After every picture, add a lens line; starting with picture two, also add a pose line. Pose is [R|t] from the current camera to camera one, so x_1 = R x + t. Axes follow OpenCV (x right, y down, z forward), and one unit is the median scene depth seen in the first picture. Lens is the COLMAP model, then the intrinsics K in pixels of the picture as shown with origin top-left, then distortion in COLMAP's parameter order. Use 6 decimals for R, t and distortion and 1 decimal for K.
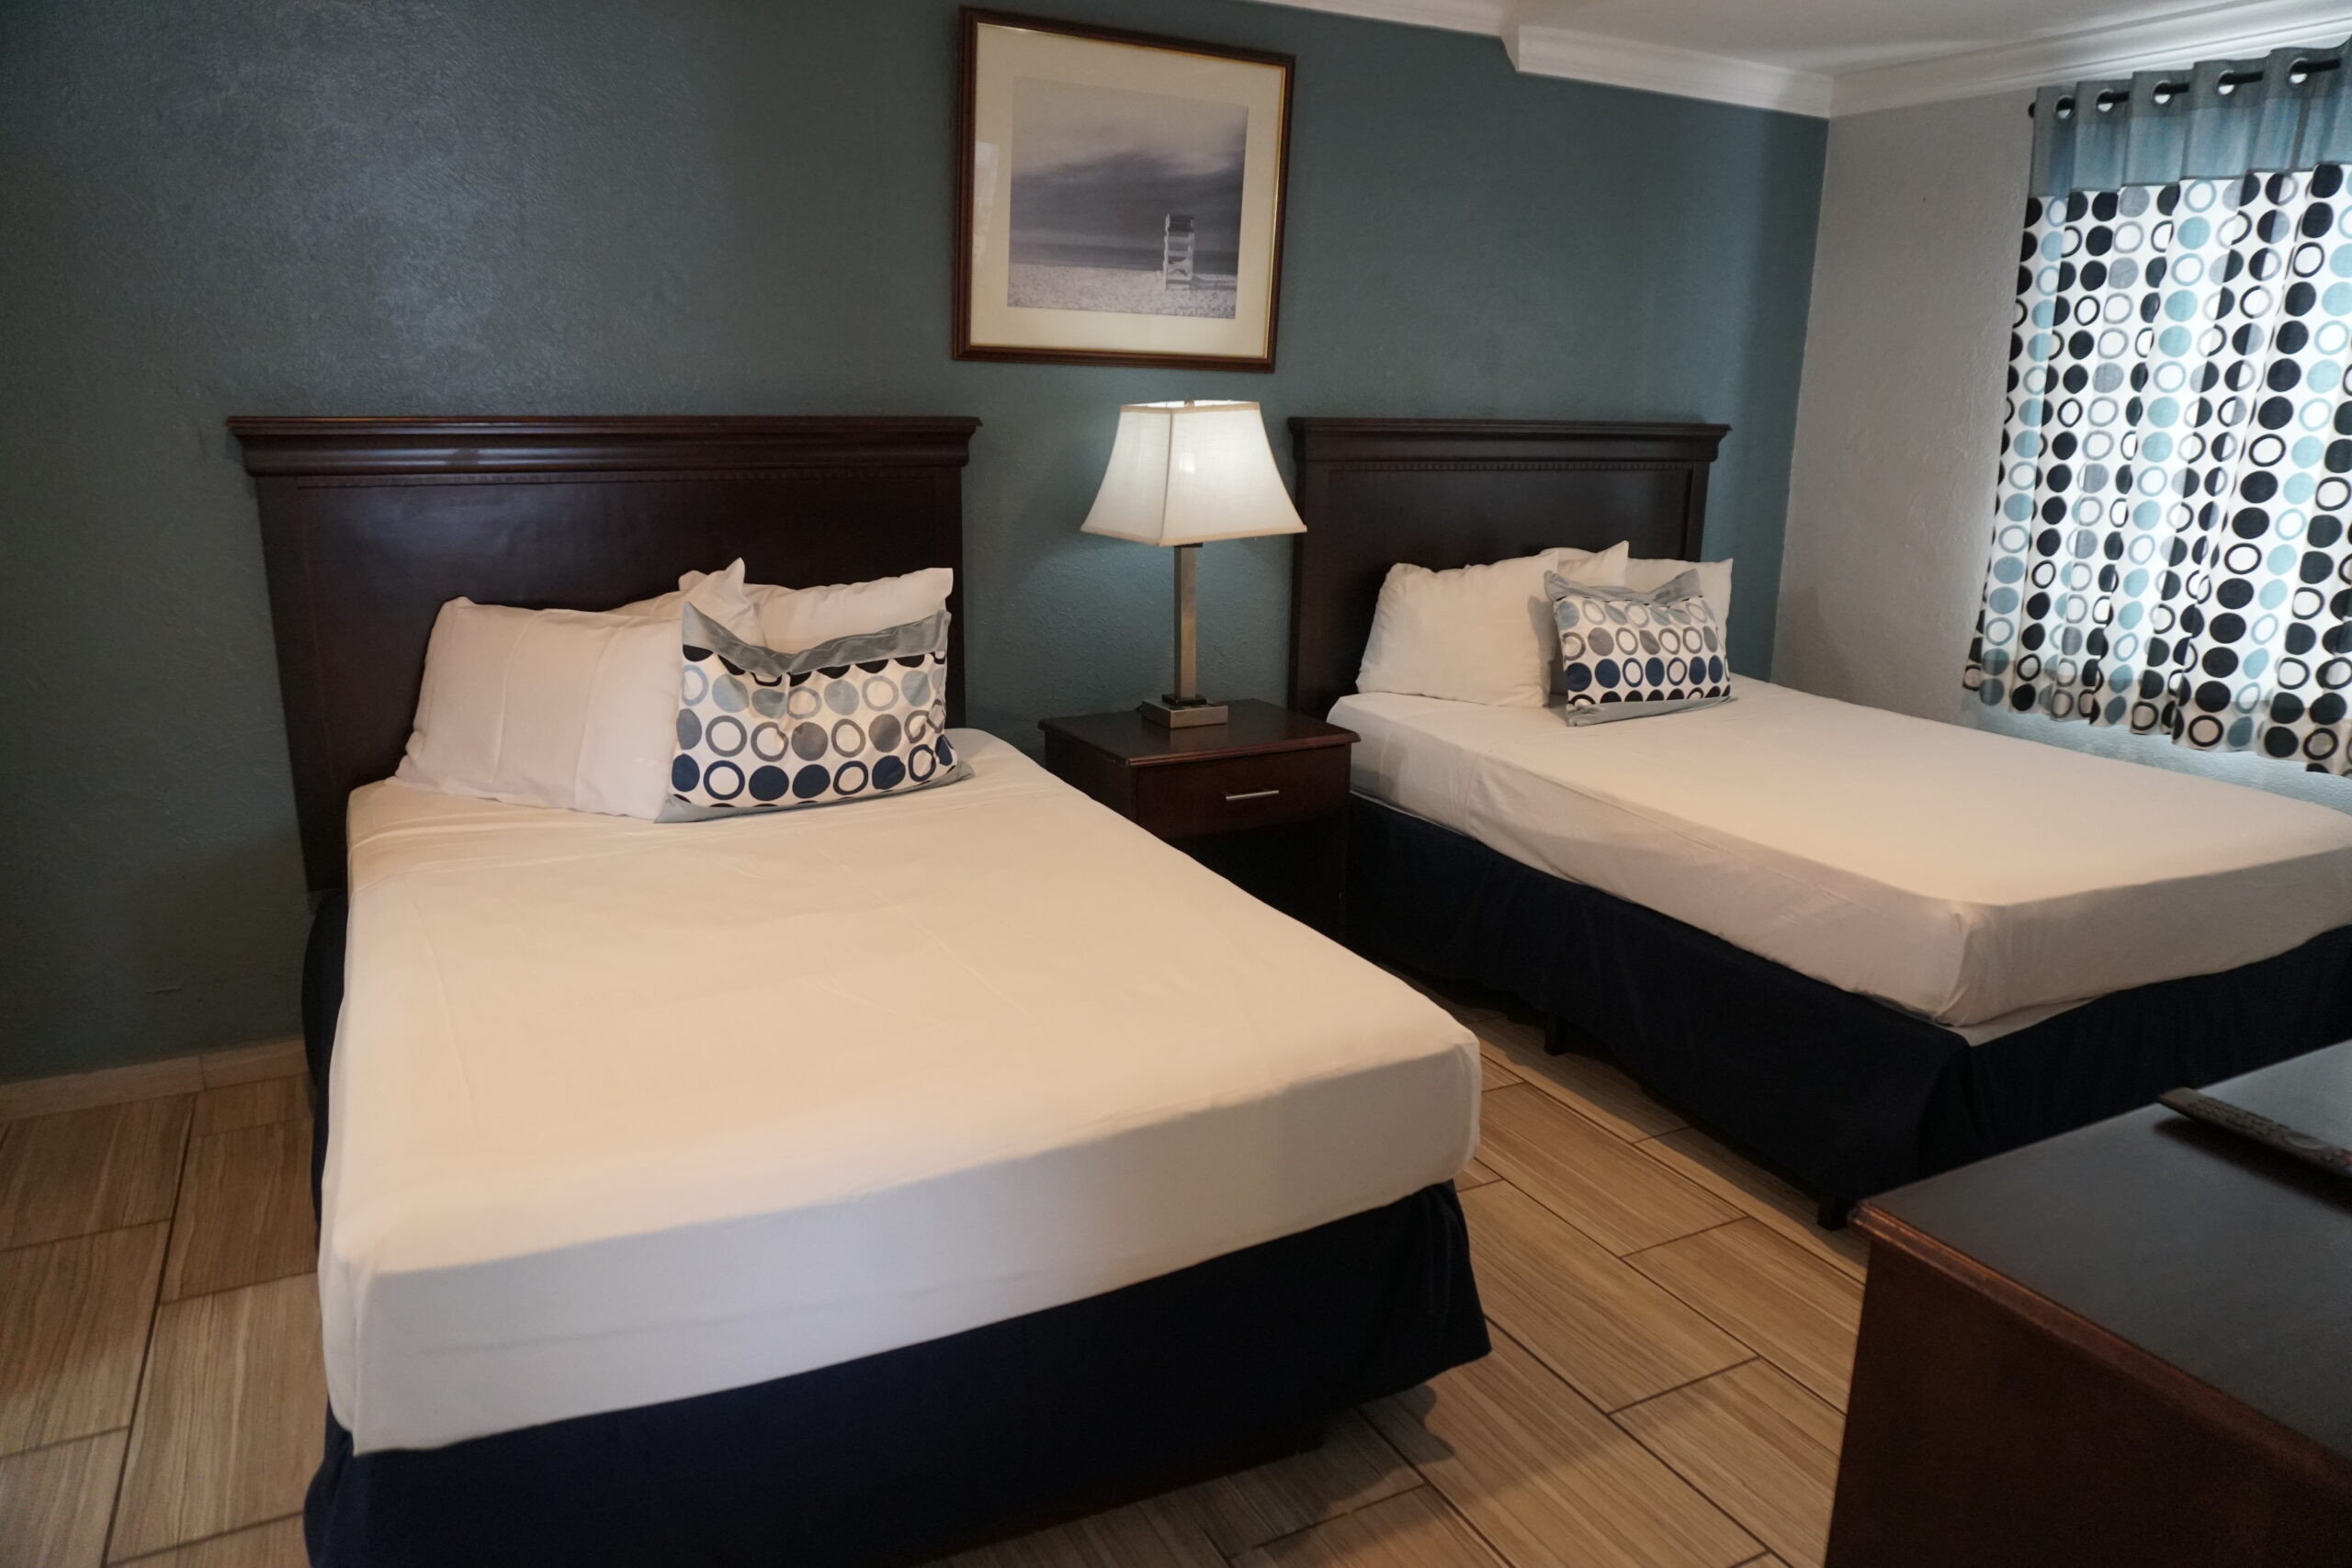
lens RADIAL K [[1566.0, 0, 1161.5], [0, 1566.0, 781.1], [0, 0, 1]] dist [-0.052158, 0.027168]
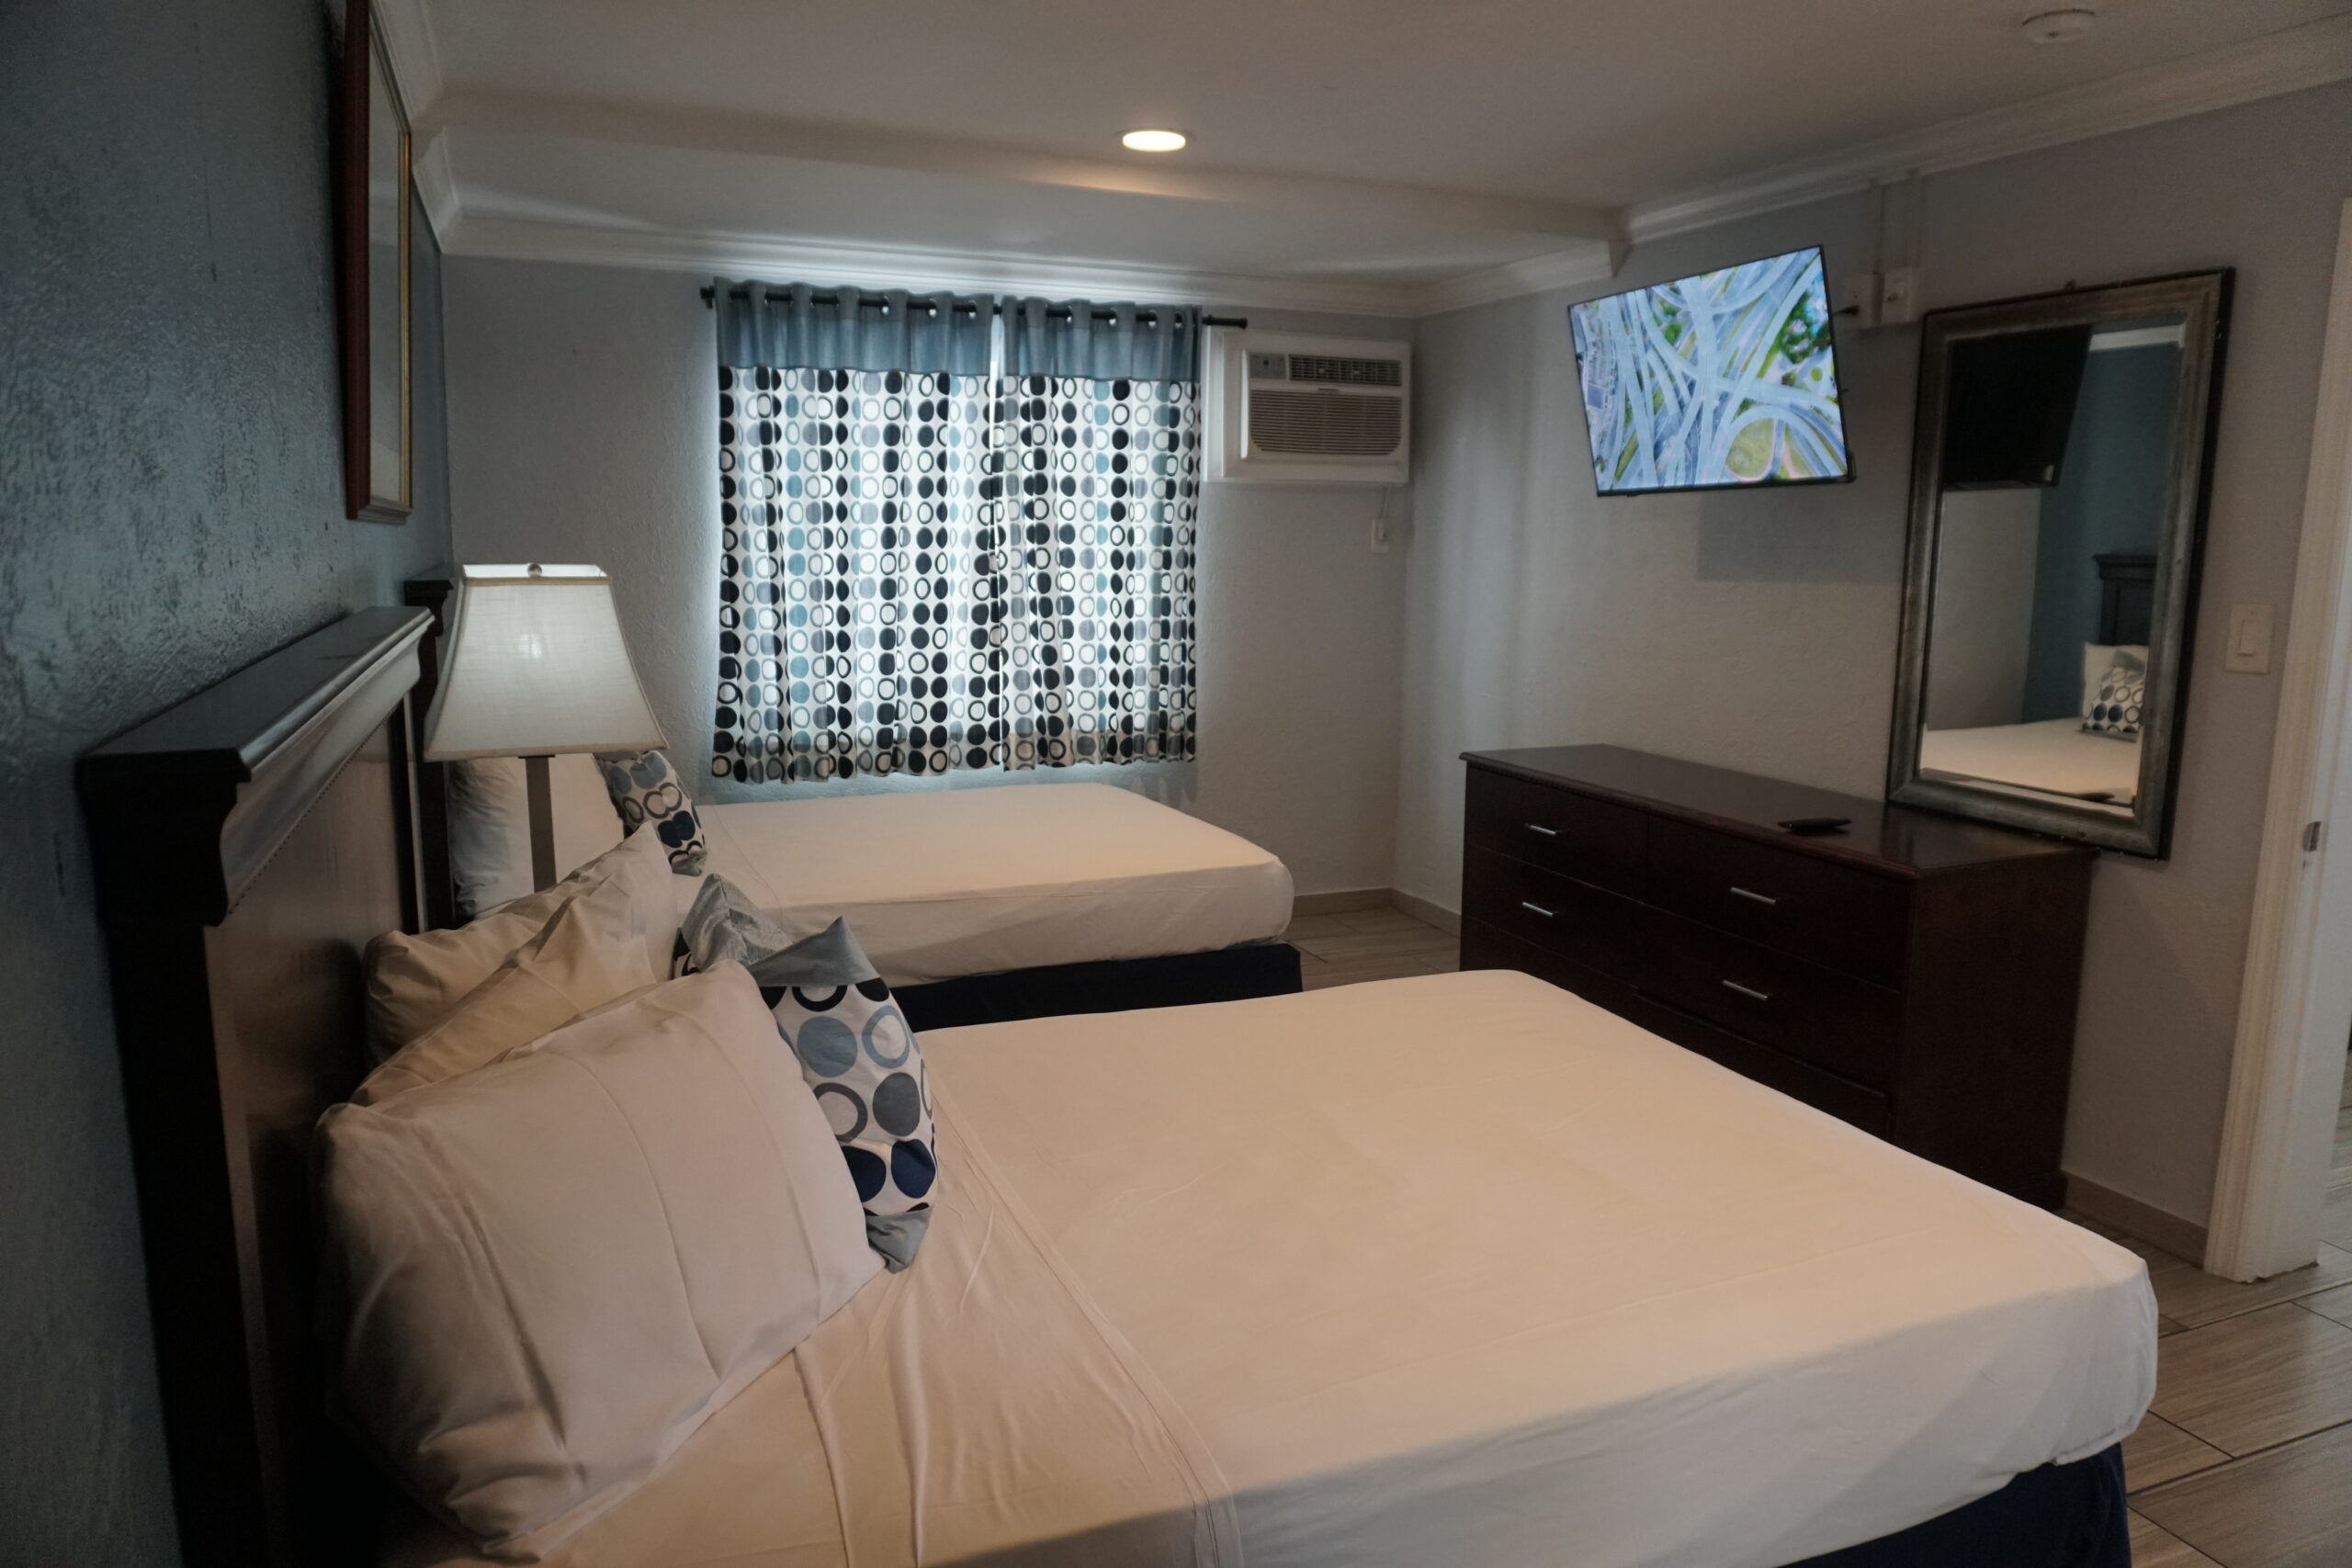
lens RADIAL K [[1566.0, 0, 1162.3], [0, 1566.0, 799.5], [0, 0, 1]] dist [-0.052158, 0.027168]
pose [[0.099297, -0.189638, 0.976820, -0.679923], [0.266469, 0.950885, 0.157516, -0.169366], [-0.958715, 0.244651, 0.144953, 0.618117]]
